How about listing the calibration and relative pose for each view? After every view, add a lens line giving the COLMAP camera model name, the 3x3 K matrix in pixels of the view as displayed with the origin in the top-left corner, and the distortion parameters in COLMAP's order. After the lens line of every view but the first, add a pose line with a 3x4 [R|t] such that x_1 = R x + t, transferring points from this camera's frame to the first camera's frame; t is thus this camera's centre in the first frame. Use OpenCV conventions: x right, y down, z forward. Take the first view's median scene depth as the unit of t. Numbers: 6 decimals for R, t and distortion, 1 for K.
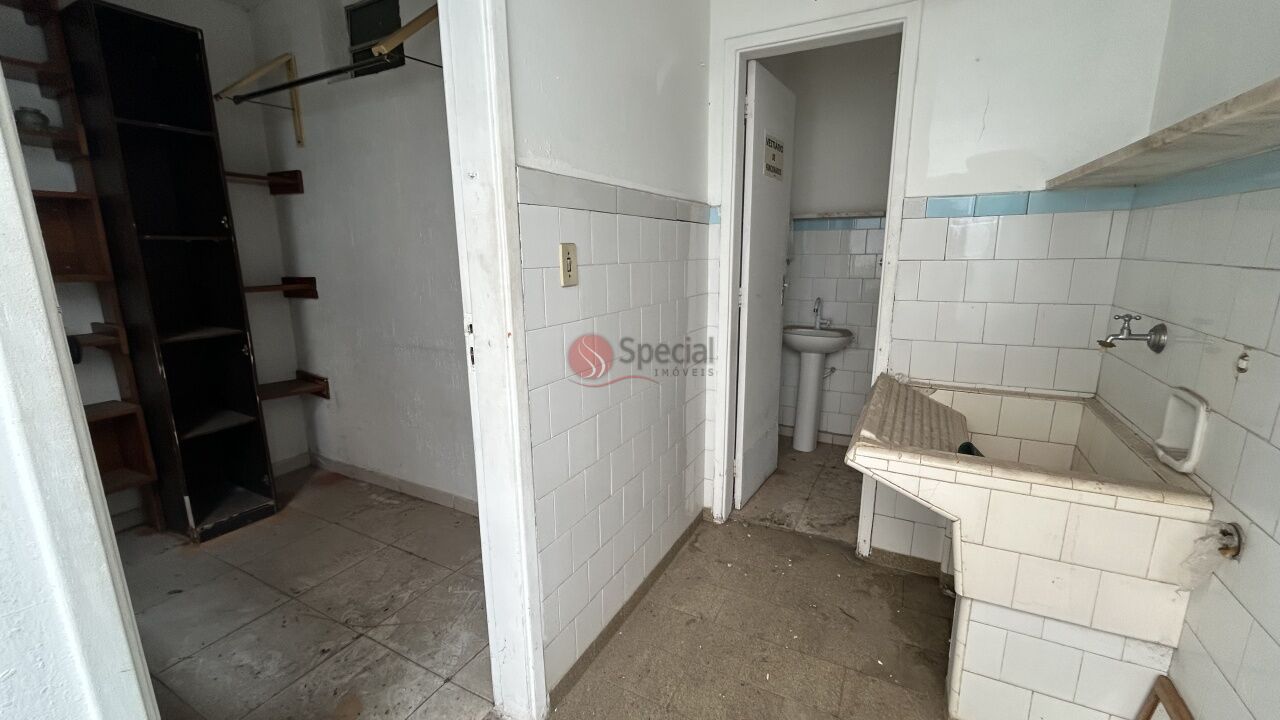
lens RADIAL K [[521.8, 0, 640.8], [0, 521.8, 360.3], [0, 0, 1]] dist [-0.000418, 0.001216]
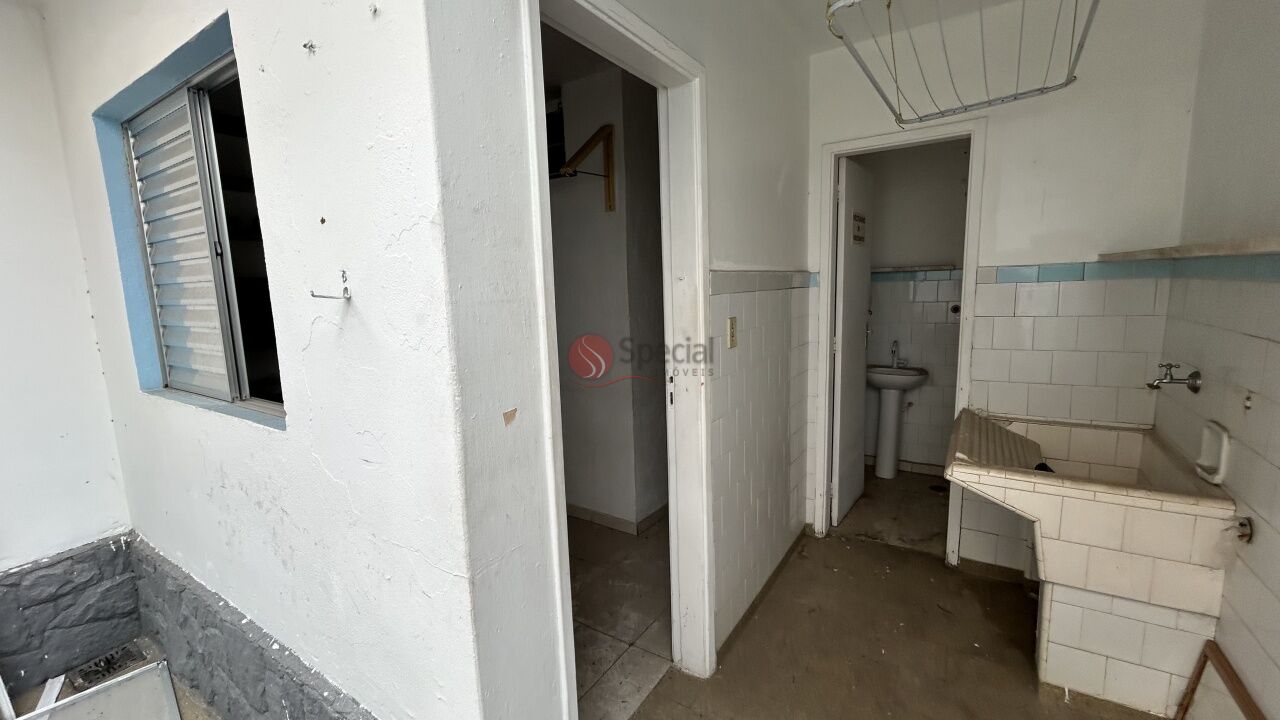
lens RADIAL K [[521.8, 0, 641.4], [0, 521.8, 359.8], [0, 0, 1]] dist [-0.000418, 0.001216]
pose [[0.996040, -0.010742, -0.088259, -0.214063], [0.005110, 0.997951, -0.063784, -0.017763], [0.088763, 0.063080, 0.994053, -0.337830]]
